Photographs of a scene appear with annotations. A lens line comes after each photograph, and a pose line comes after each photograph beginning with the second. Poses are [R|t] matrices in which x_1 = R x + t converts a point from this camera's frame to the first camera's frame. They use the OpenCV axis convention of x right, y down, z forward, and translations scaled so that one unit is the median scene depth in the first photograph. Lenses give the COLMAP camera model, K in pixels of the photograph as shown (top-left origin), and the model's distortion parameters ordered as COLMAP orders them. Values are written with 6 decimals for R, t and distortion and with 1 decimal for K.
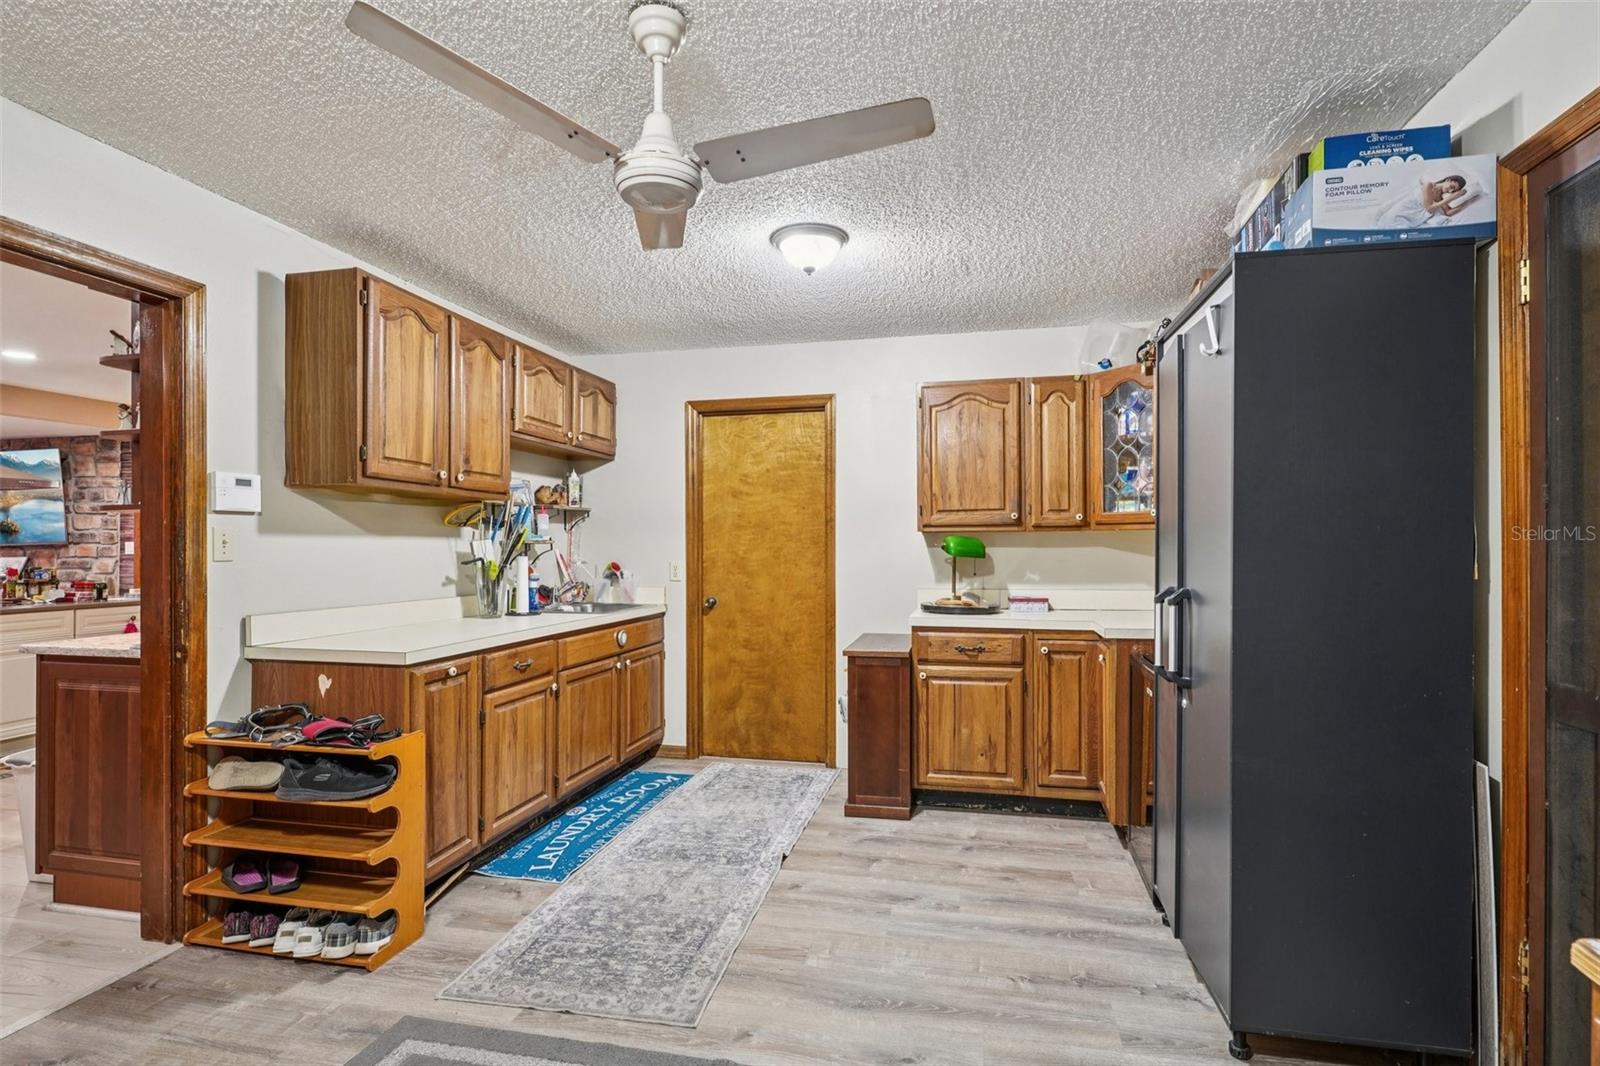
lens RADIAL K [[784.4, 0, 801.3], [0, 784.4, 544.3], [0, 0, 1]] dist [-0.000645, -0.000041]
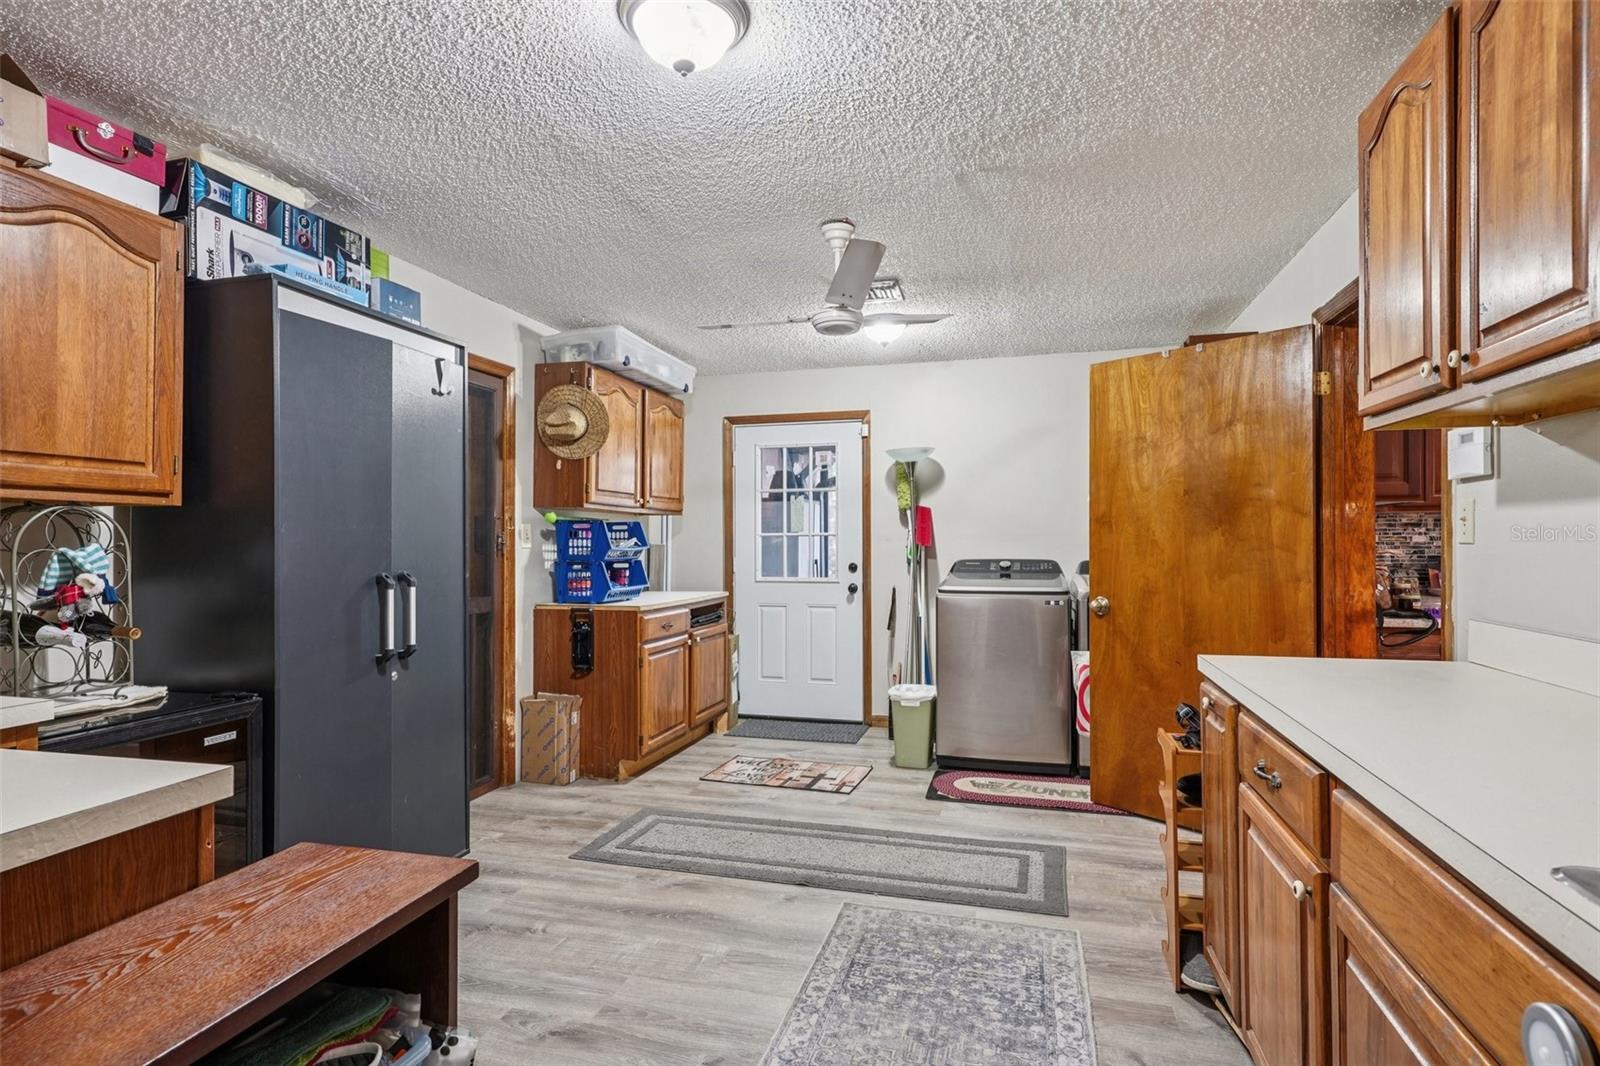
lens RADIAL K [[823.5, 0, 798.5], [0, 823.5, 540.1], [0, 0, 1]] dist [-0.000234, -0.000016]
pose [[-0.998682, 0.020919, 0.046875, -0.139404], [0.020059, 0.999623, -0.018732, 0.041558], [-0.047249, -0.017767, -0.998725, 2.025695]]
